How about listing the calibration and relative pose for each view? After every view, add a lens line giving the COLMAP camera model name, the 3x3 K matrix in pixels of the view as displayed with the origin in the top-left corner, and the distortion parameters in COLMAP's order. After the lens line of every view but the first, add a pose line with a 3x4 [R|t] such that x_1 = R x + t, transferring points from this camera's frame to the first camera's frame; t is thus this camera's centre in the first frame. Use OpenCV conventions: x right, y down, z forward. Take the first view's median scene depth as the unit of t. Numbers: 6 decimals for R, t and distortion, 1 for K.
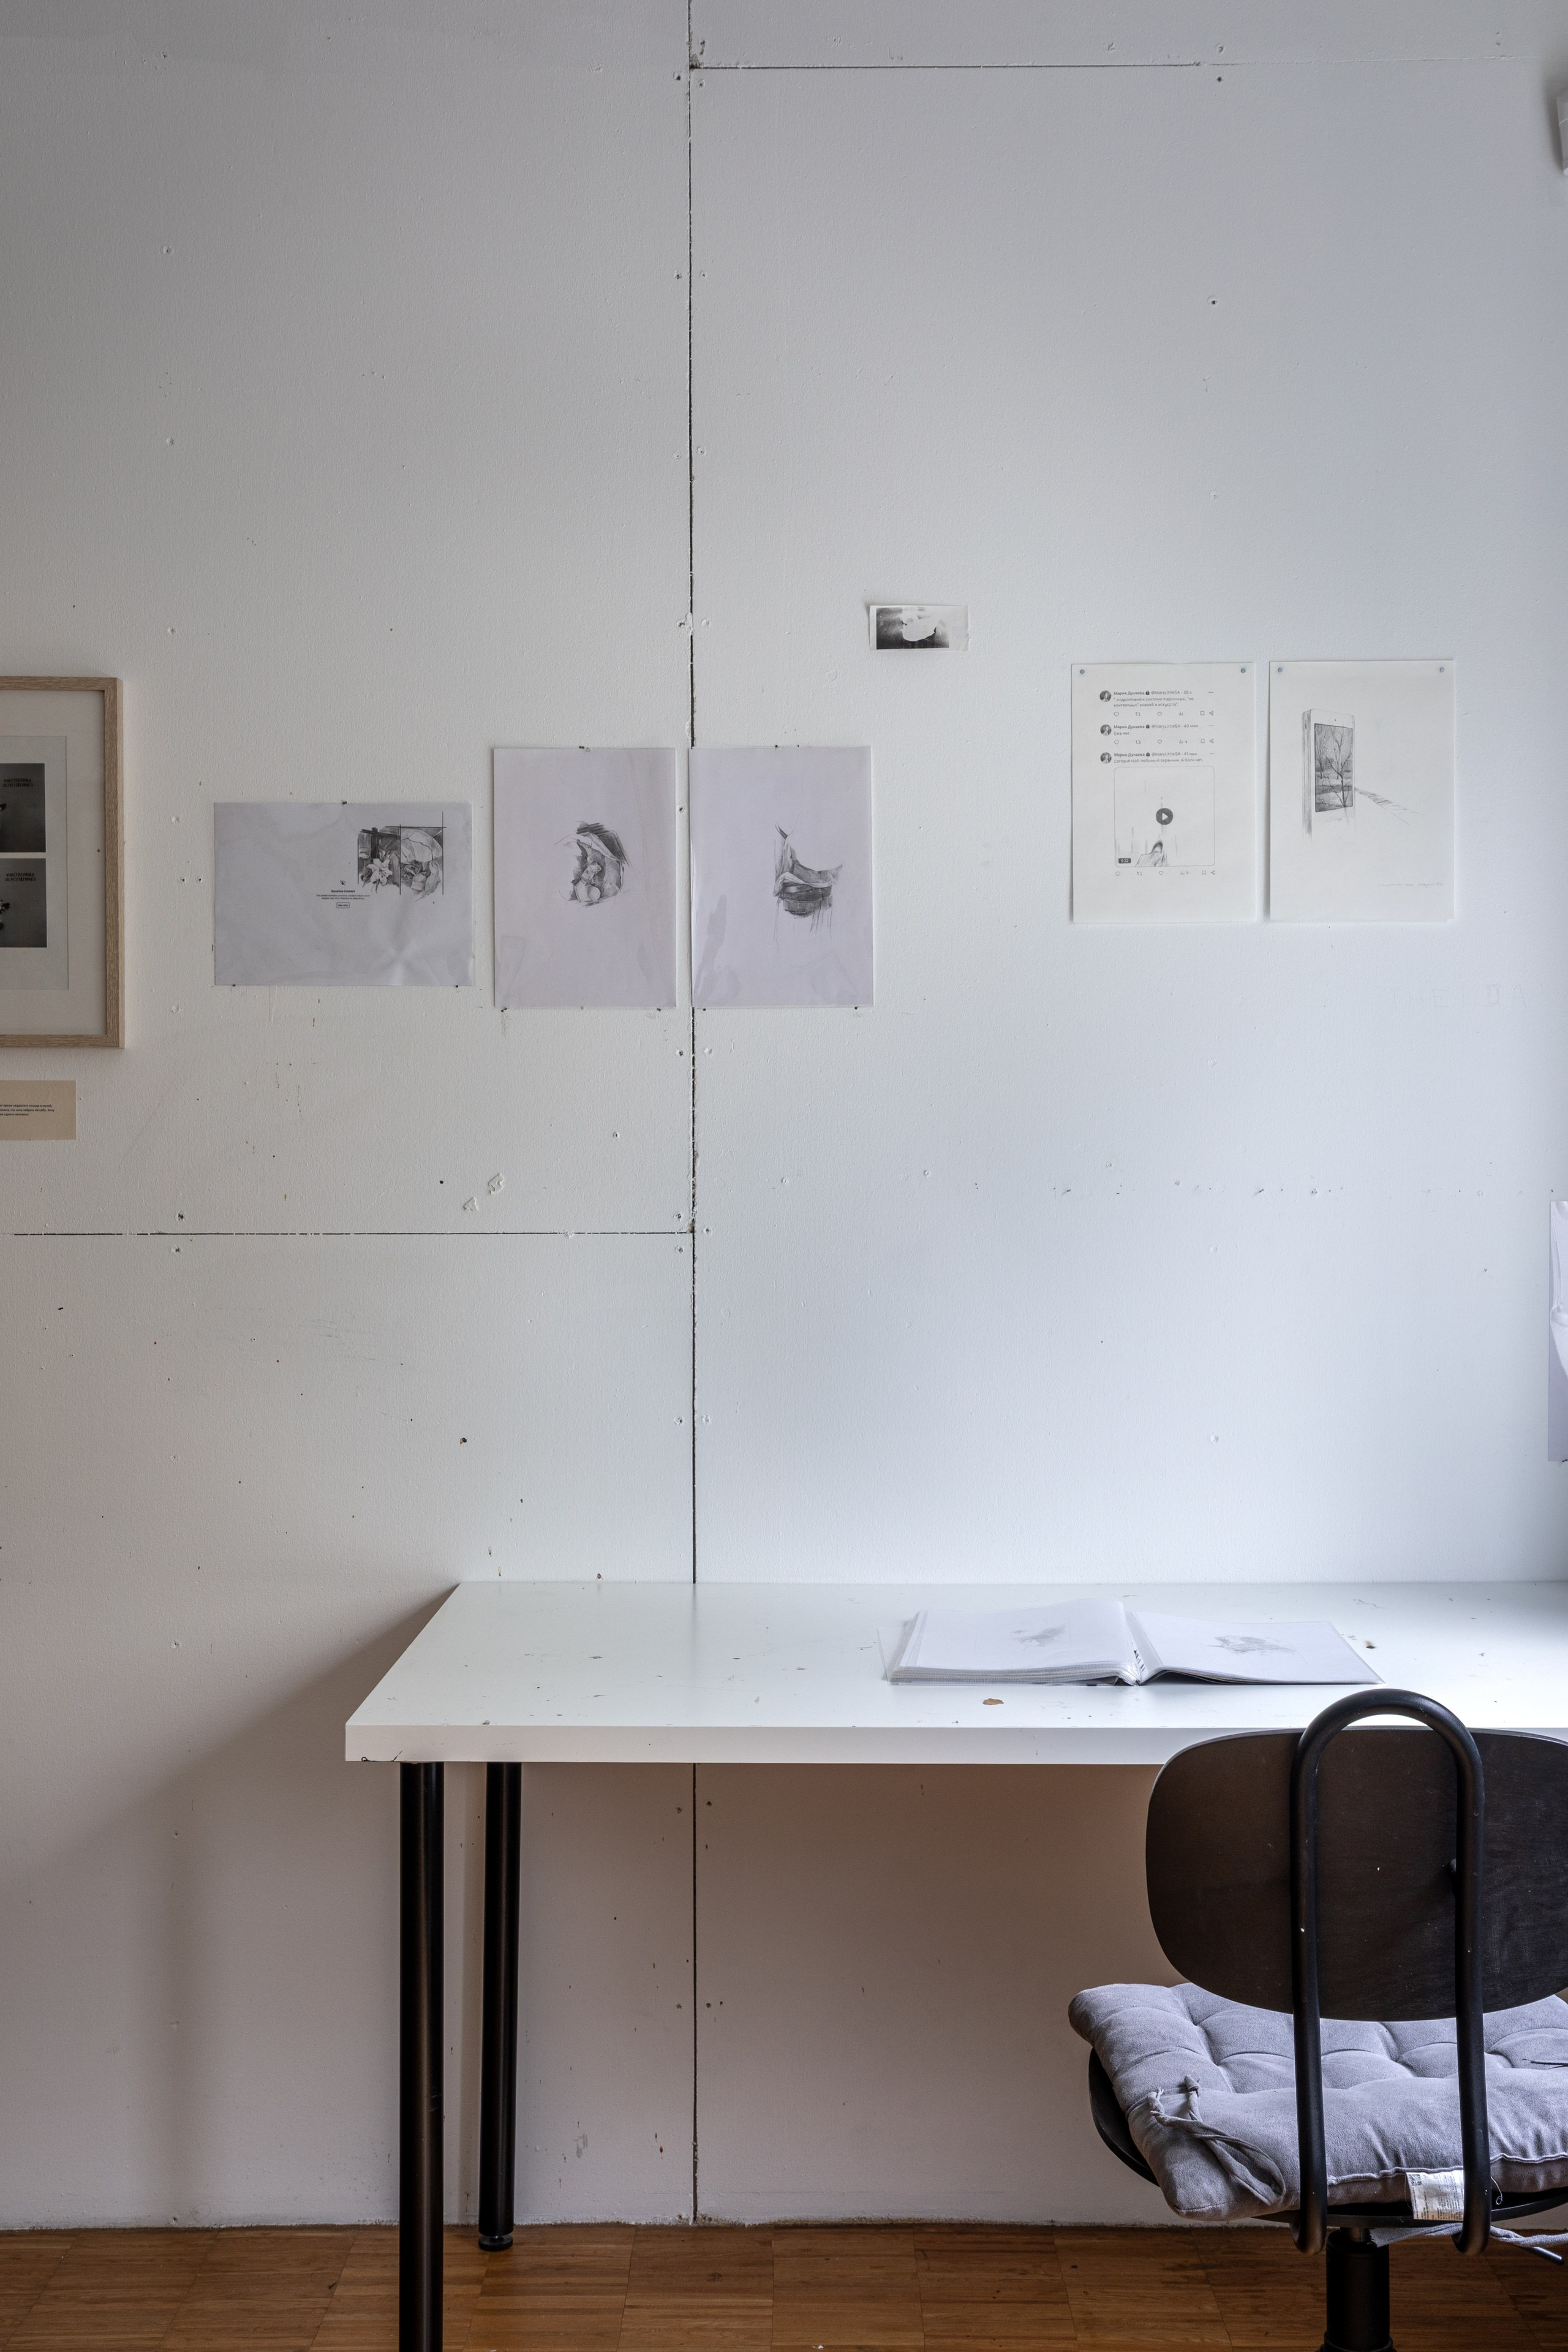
lens RADIAL K [[2746.2, 0, 818.2], [0, 2746.2, 1243.5], [0, 0, 1]] dist [0.051168, 0.000000]
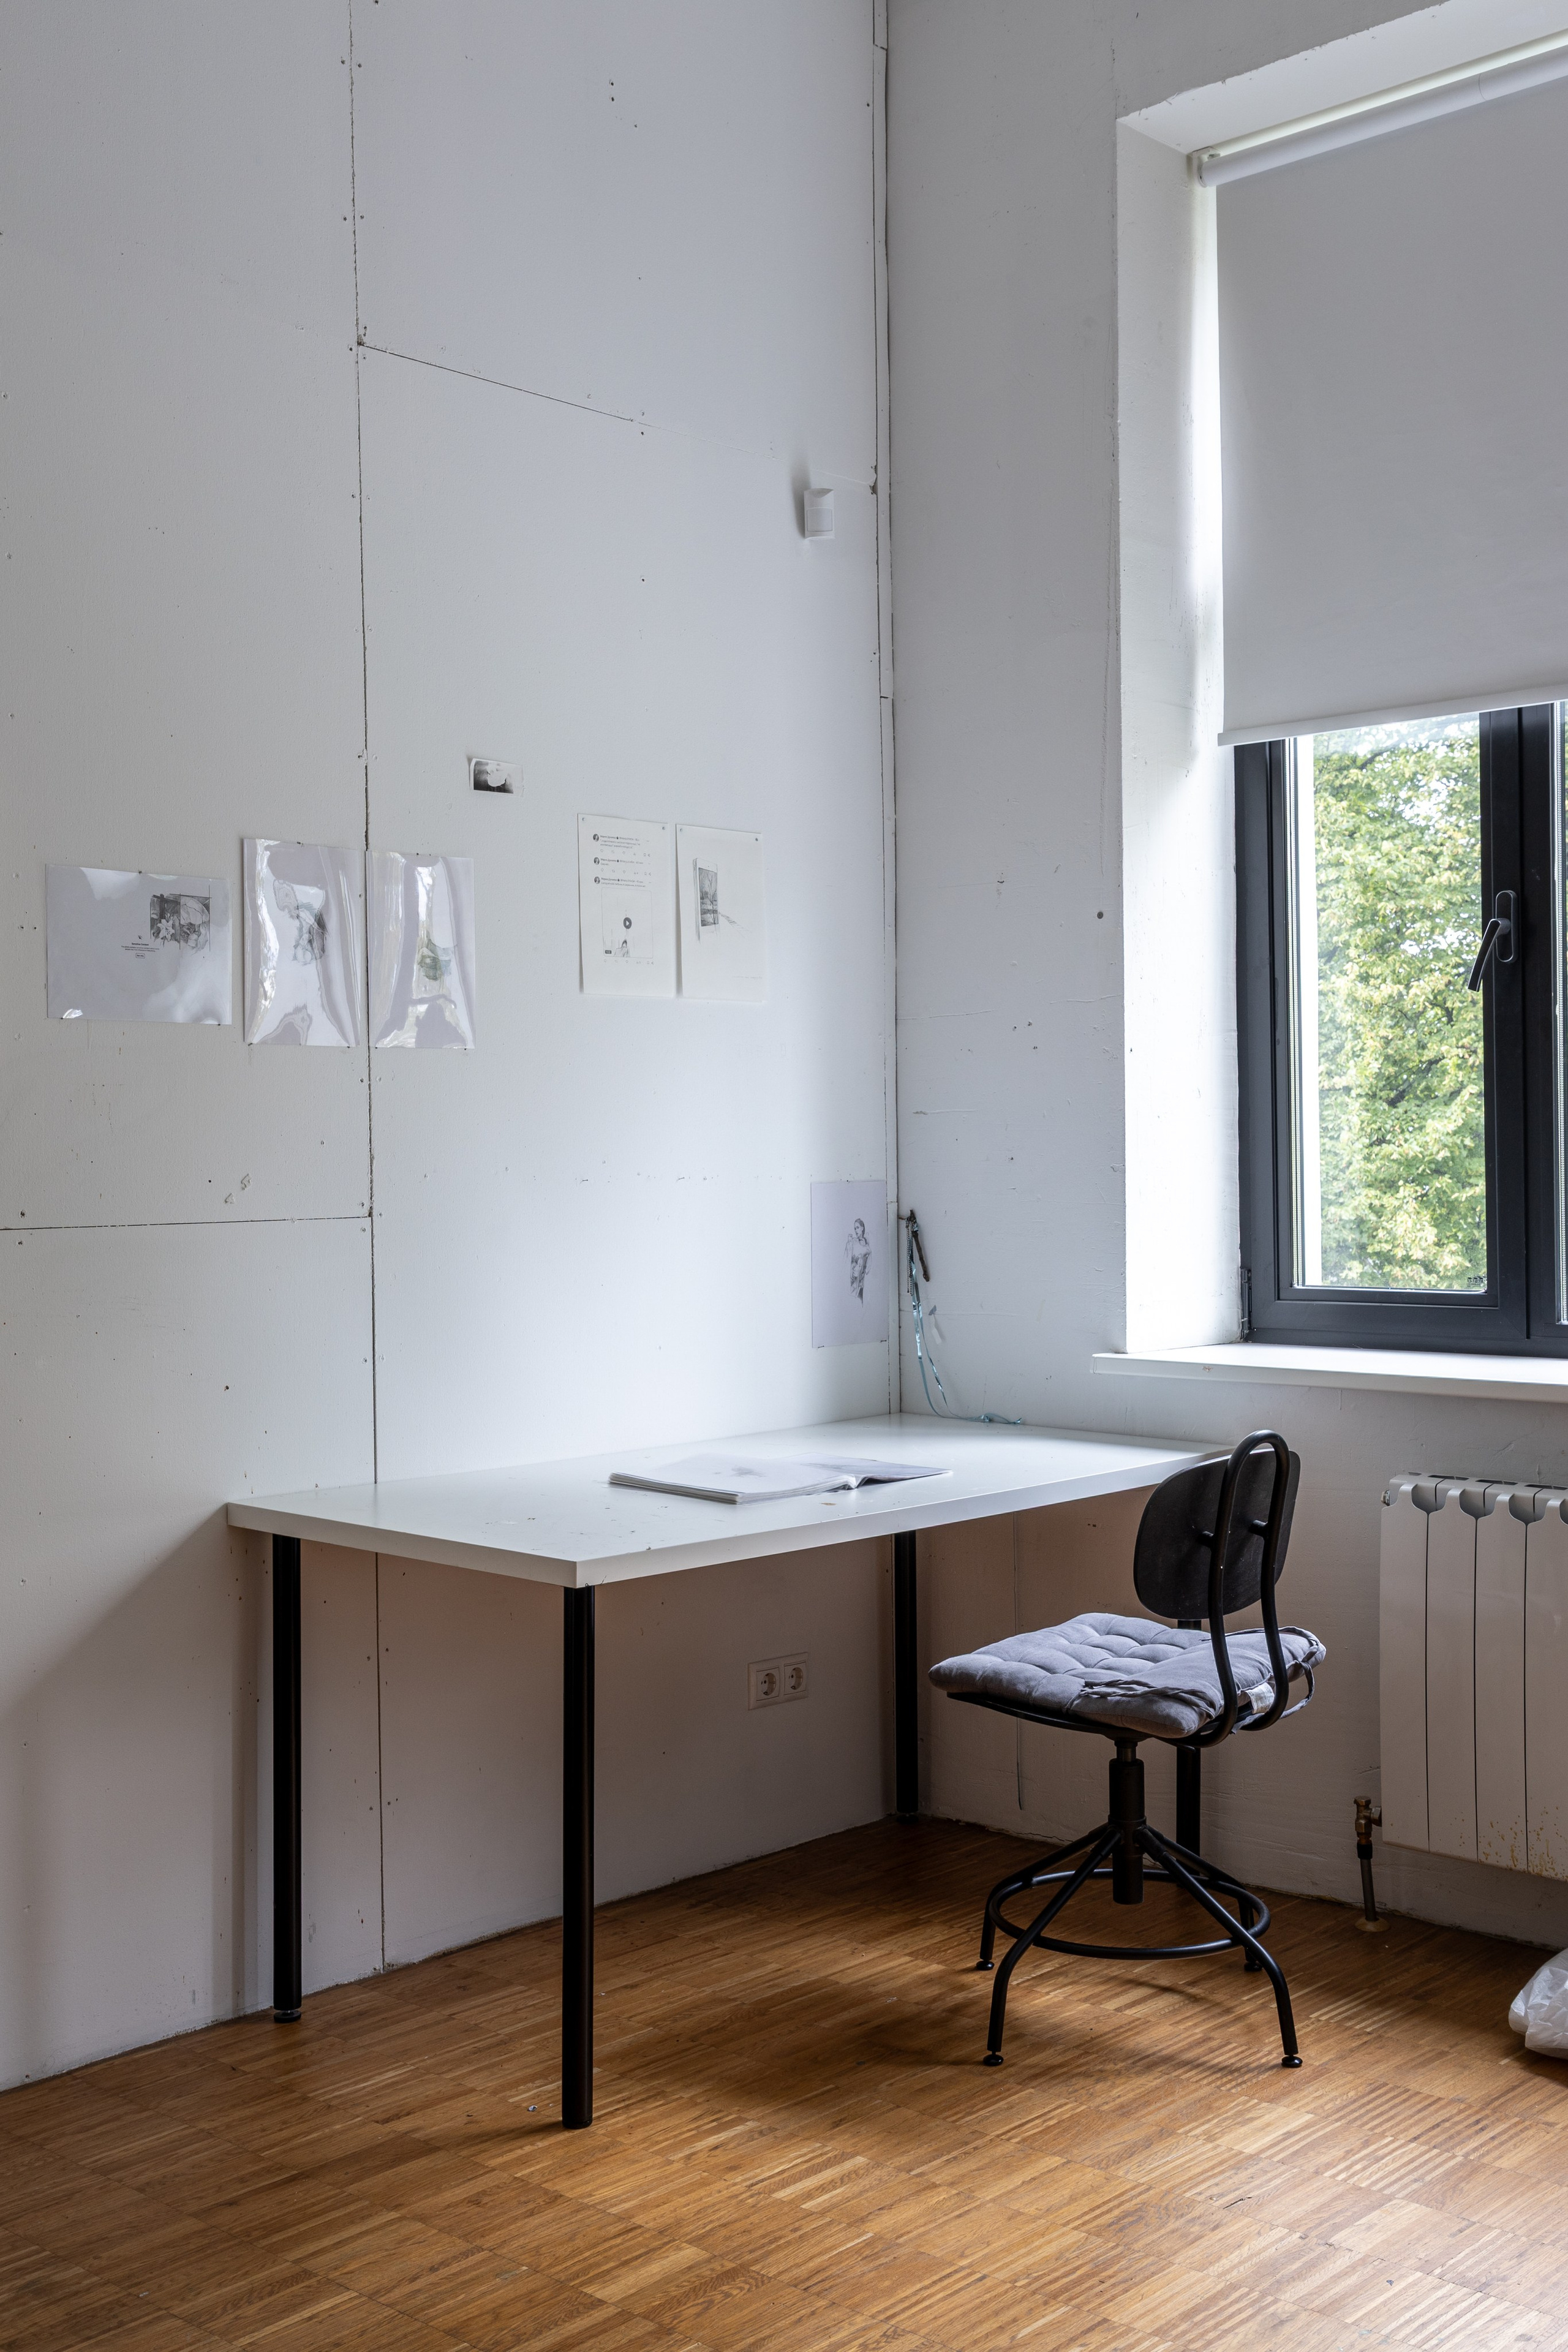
lens RADIAL K [[2561.6, 0, 801.9], [0, 2561.6, 1165.9], [0, 0, 1]] dist [0.029706, 0.000000]
pose [[0.672912, -0.011472, 0.739634, -0.819922], [0.029653, 0.999494, -0.011475, -0.008054], [-0.739128, 0.029654, 0.672912, 0.020101]]
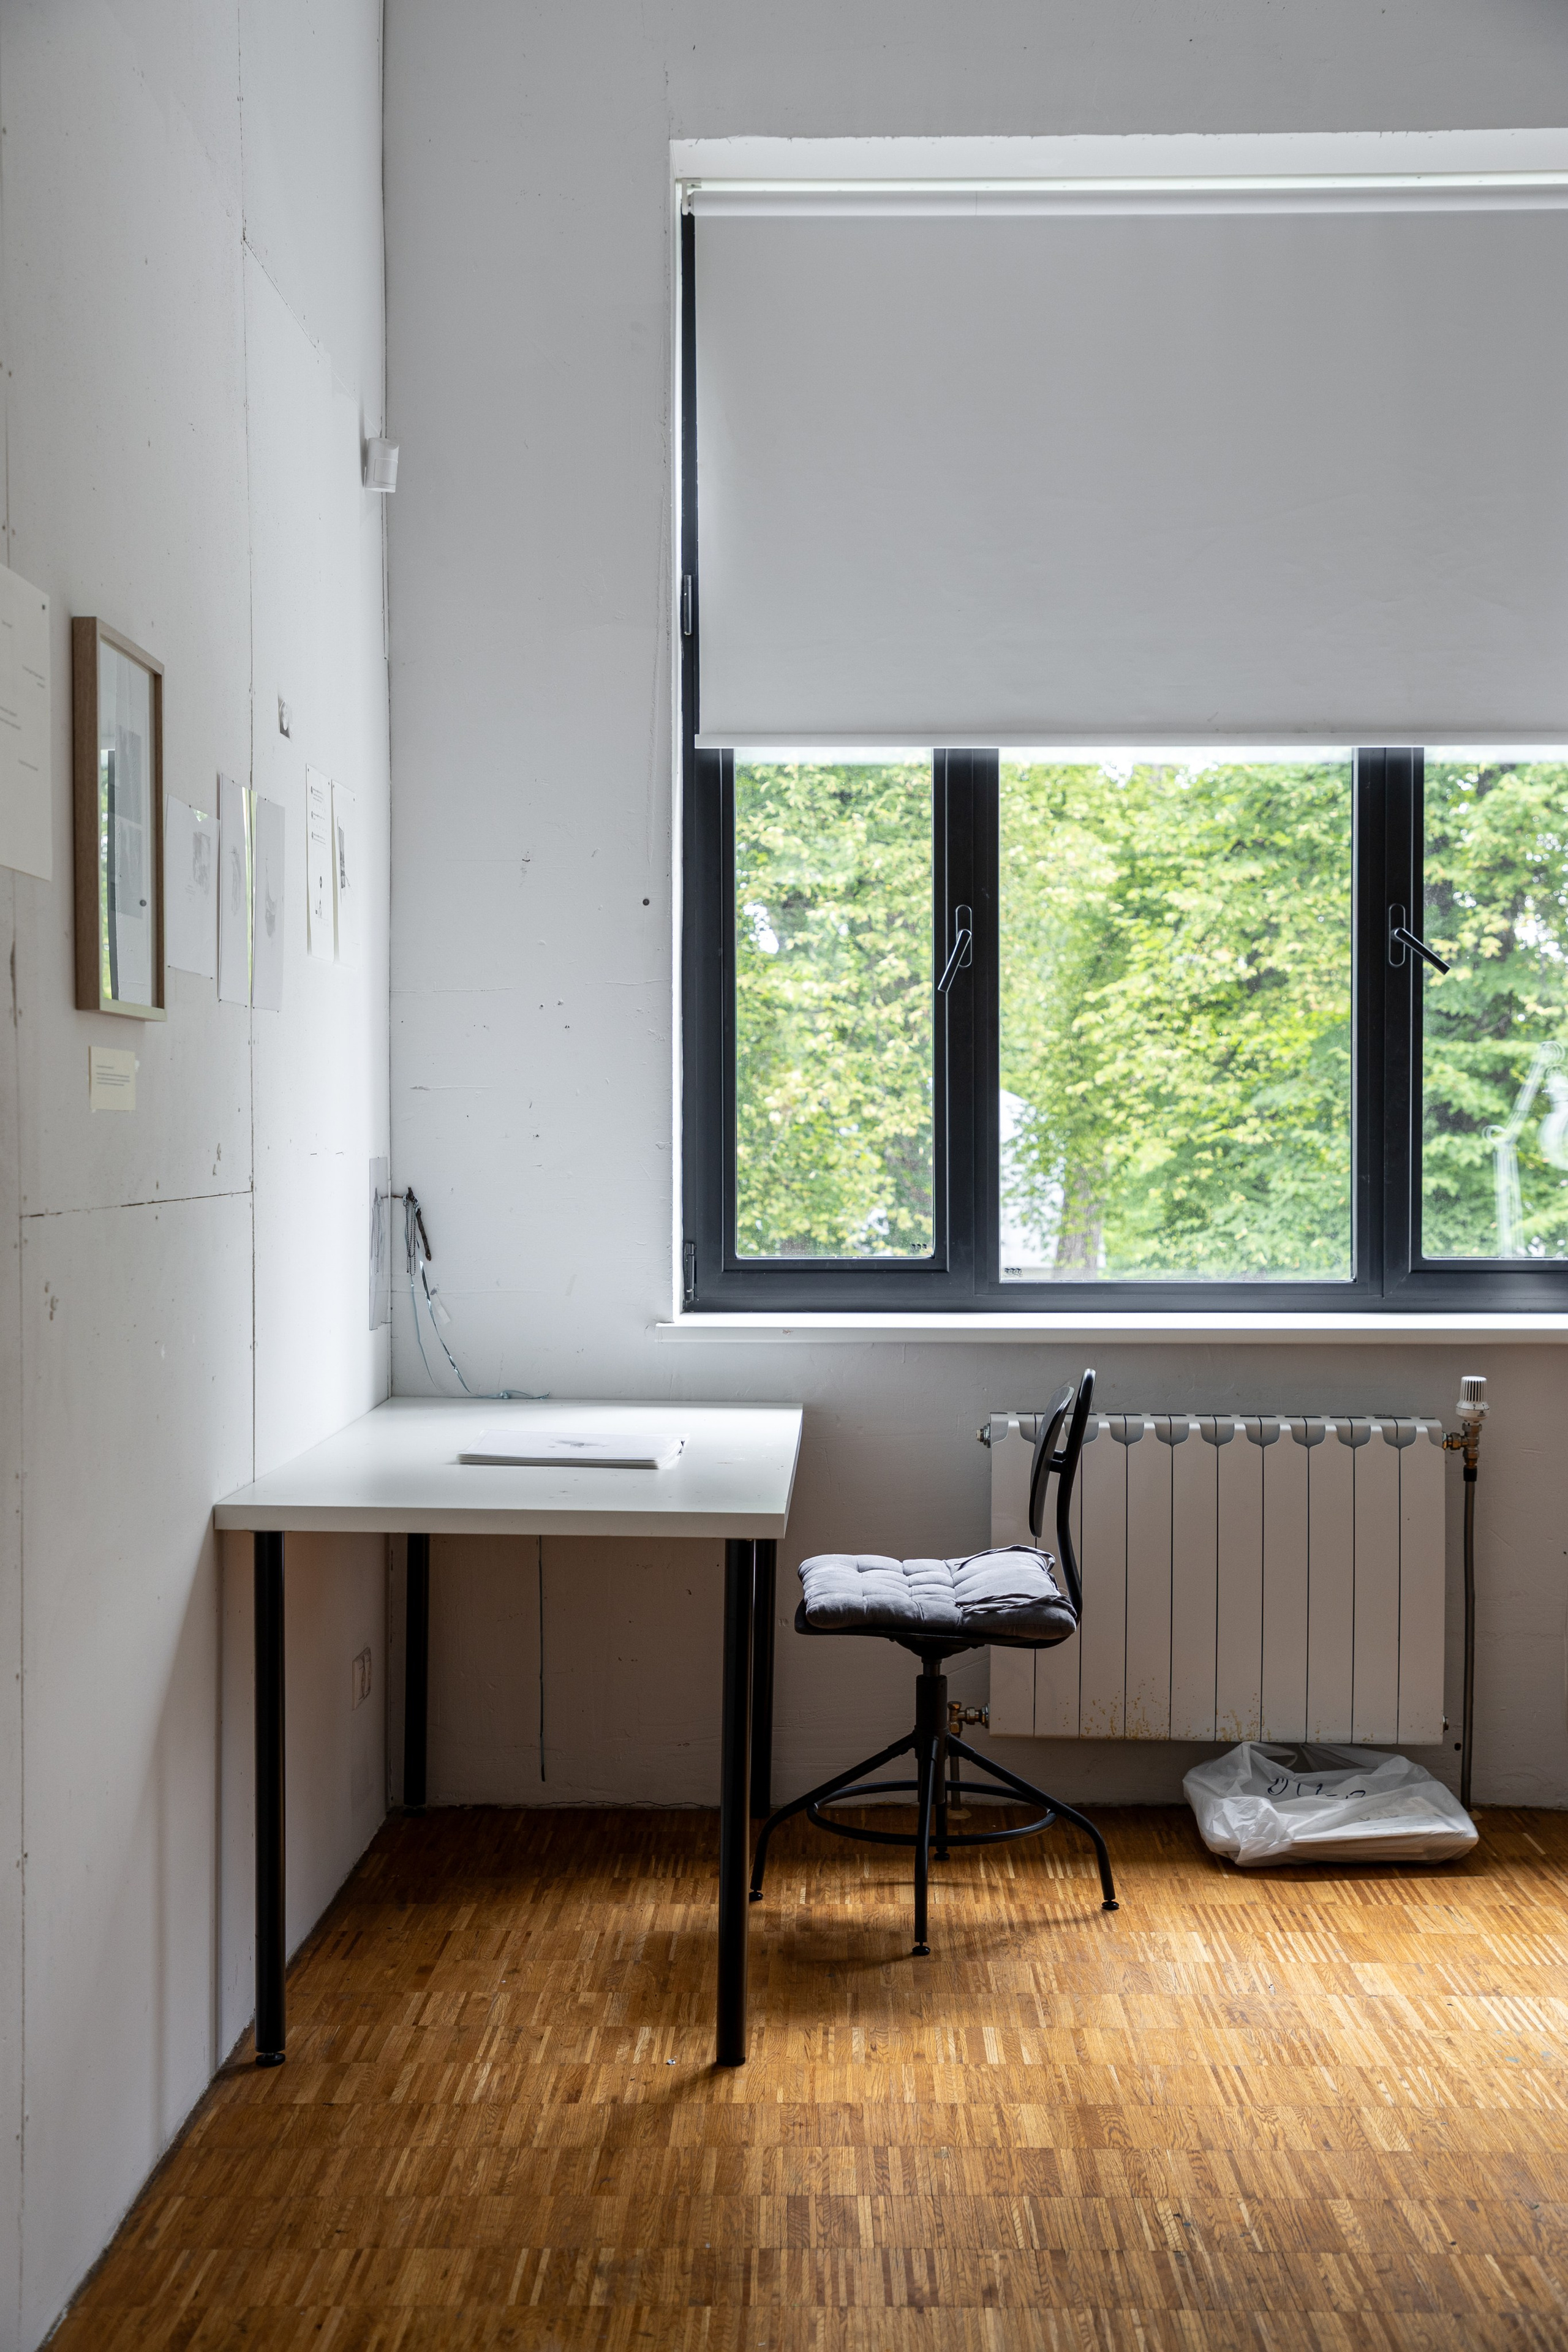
lens RADIAL K [[2925.4, 0, 776.9], [0, 2925.4, 1158.5], [0, 0, 1]] dist [0.029059, 0.000000]
pose [[0.023226, -0.007775, 0.999700, -1.334370], [0.031202, 0.999488, 0.007048, -0.019739], [-0.999243, 0.031029, 0.023457, 0.738946]]
